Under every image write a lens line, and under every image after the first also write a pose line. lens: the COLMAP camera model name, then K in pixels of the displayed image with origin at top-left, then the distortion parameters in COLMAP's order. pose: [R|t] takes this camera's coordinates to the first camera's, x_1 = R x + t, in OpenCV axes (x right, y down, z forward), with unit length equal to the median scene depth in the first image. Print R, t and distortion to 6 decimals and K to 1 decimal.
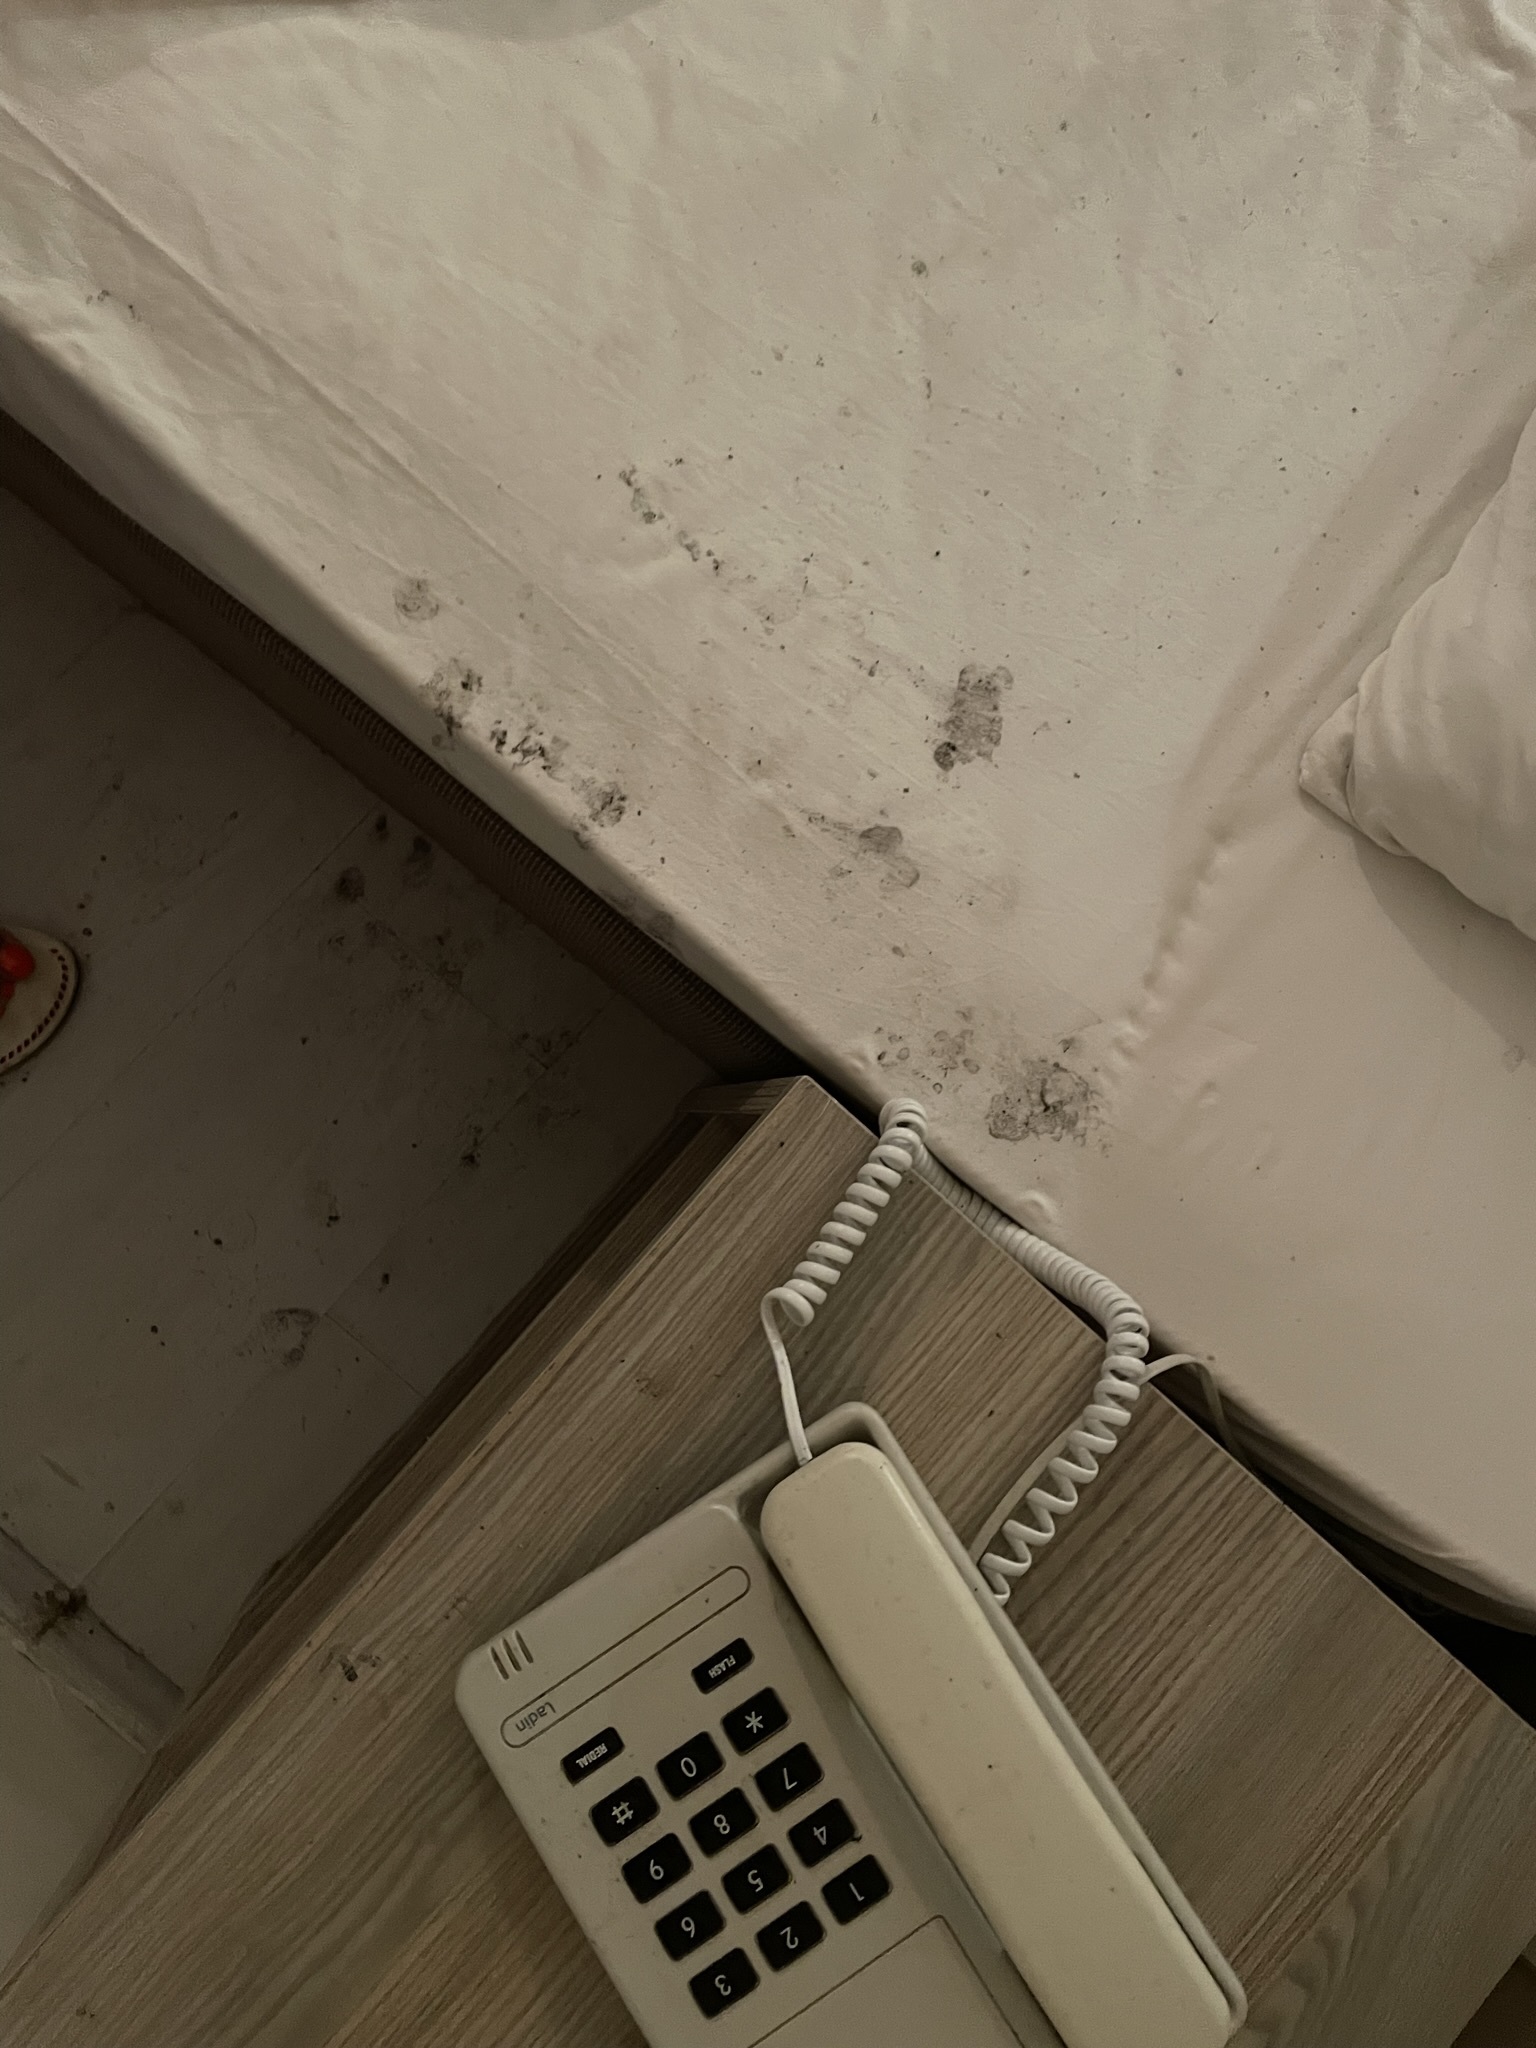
lens RADIAL K [[1597.0, 0, 760.8], [0, 1597.0, 1029.9], [0, 0, 1]] dist [0.081350, -0.133467]
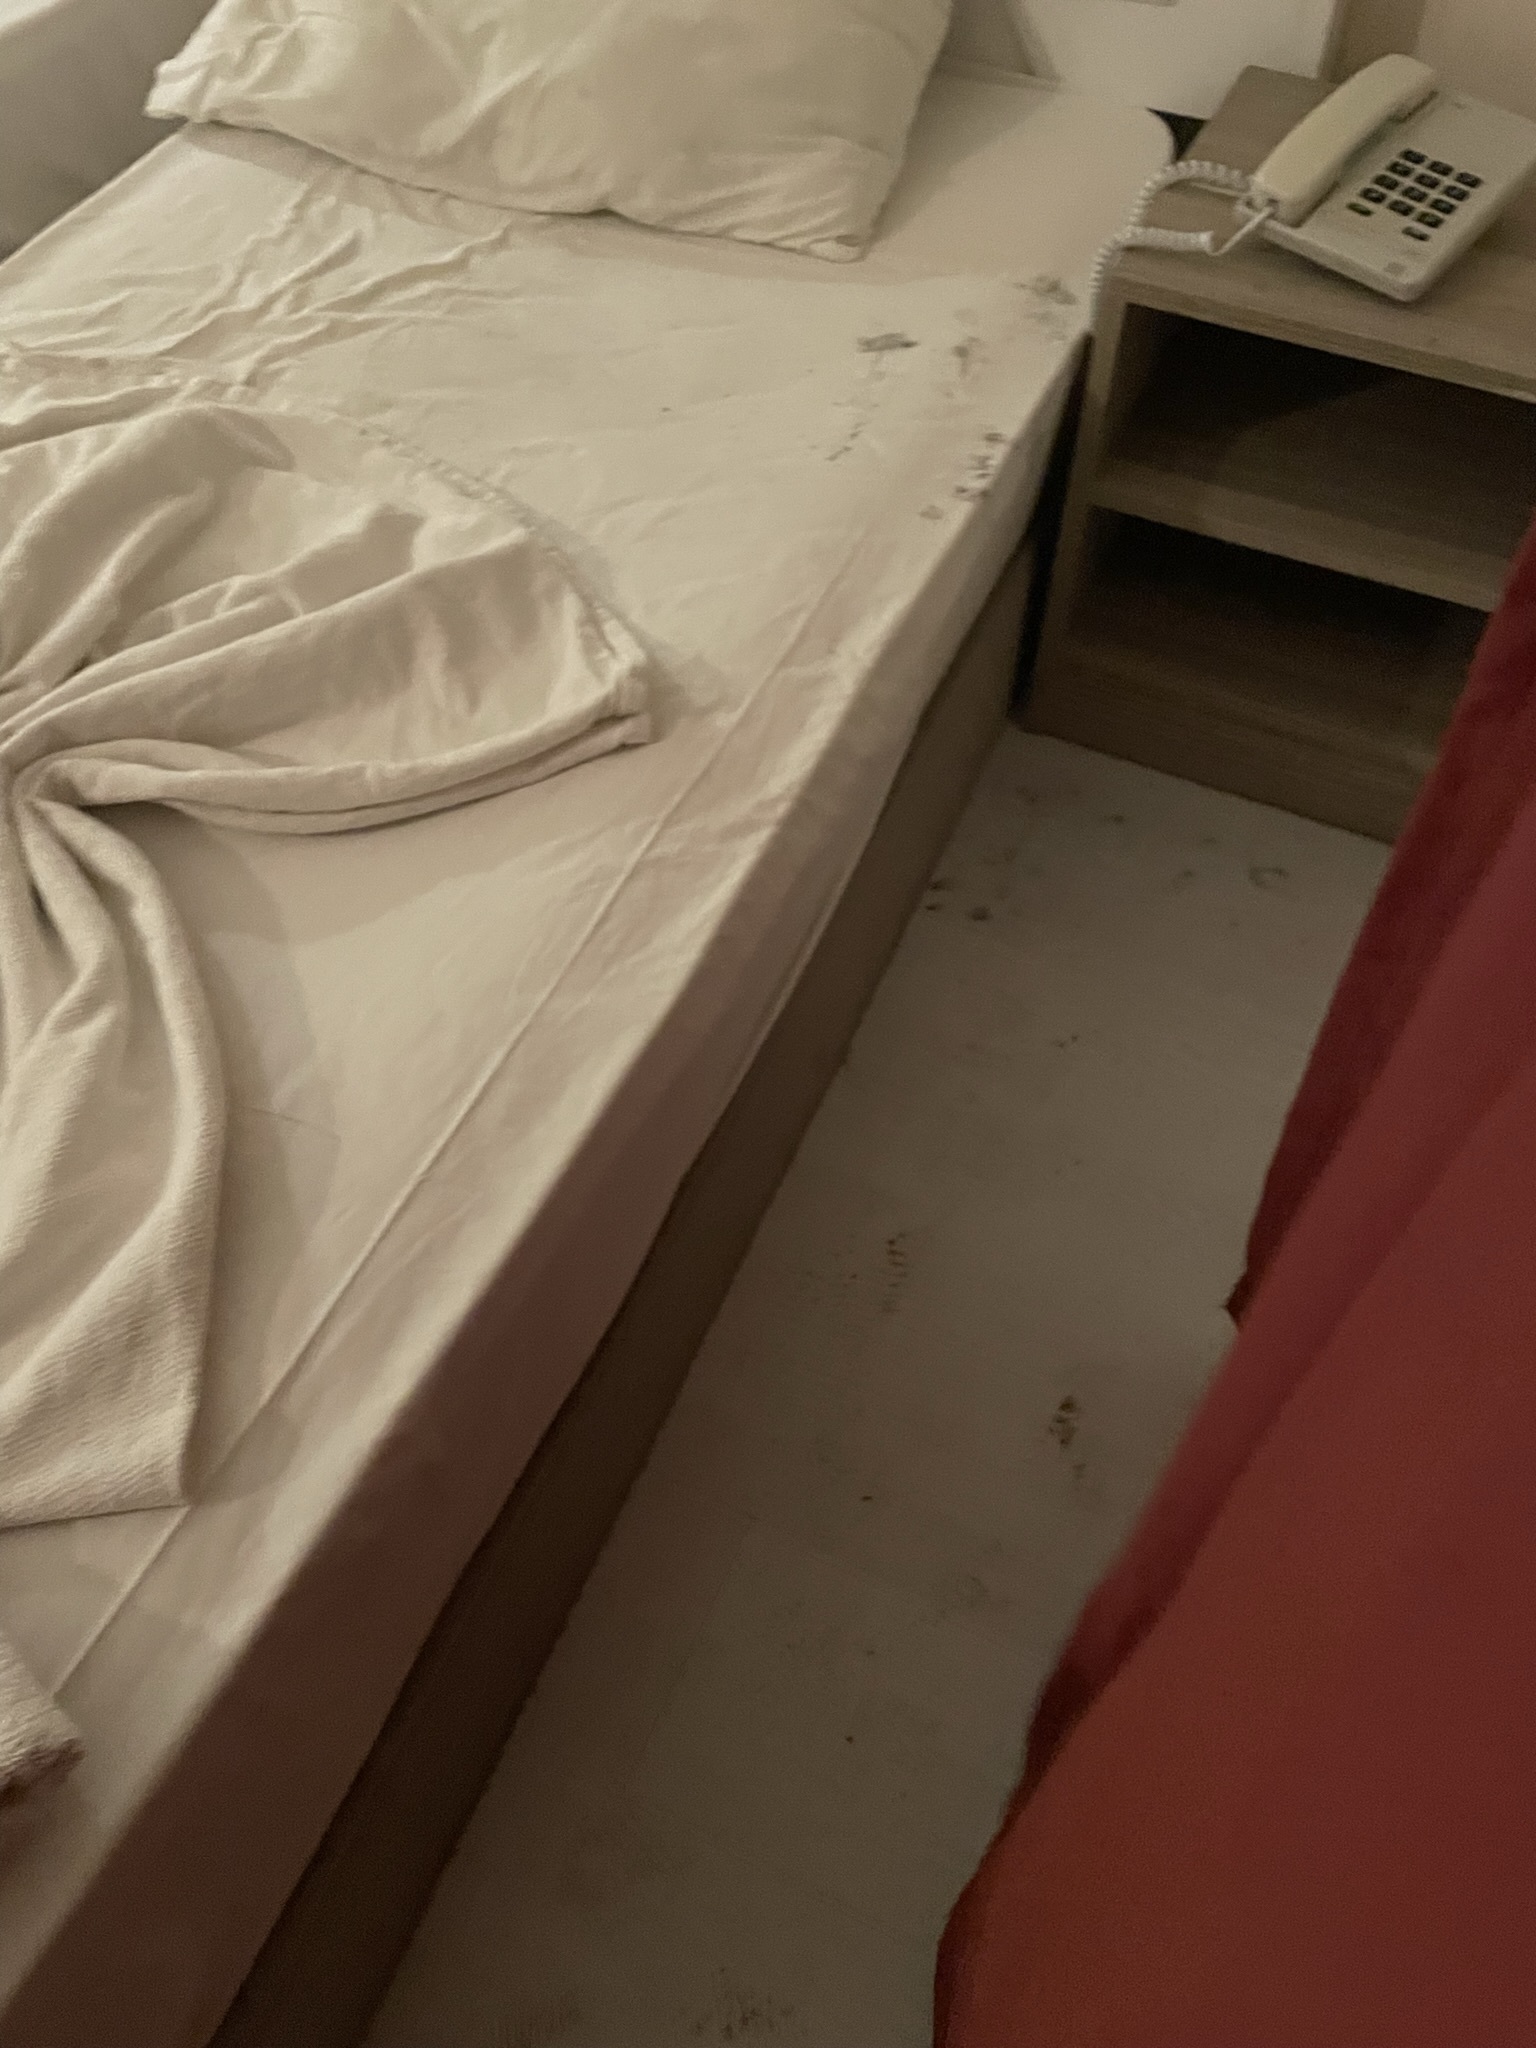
lens RADIAL K [[1597.0, 0, 760.8], [0, 1597.0, 1029.9], [0, 0, 1]] dist [0.081350, -0.133467]
pose [[-0.276913, -0.843246, 0.460712, -1.522696], [0.956896, -0.198300, 0.212196, -0.967602], [-0.087575, 0.499613, 0.861811, -0.314942]]
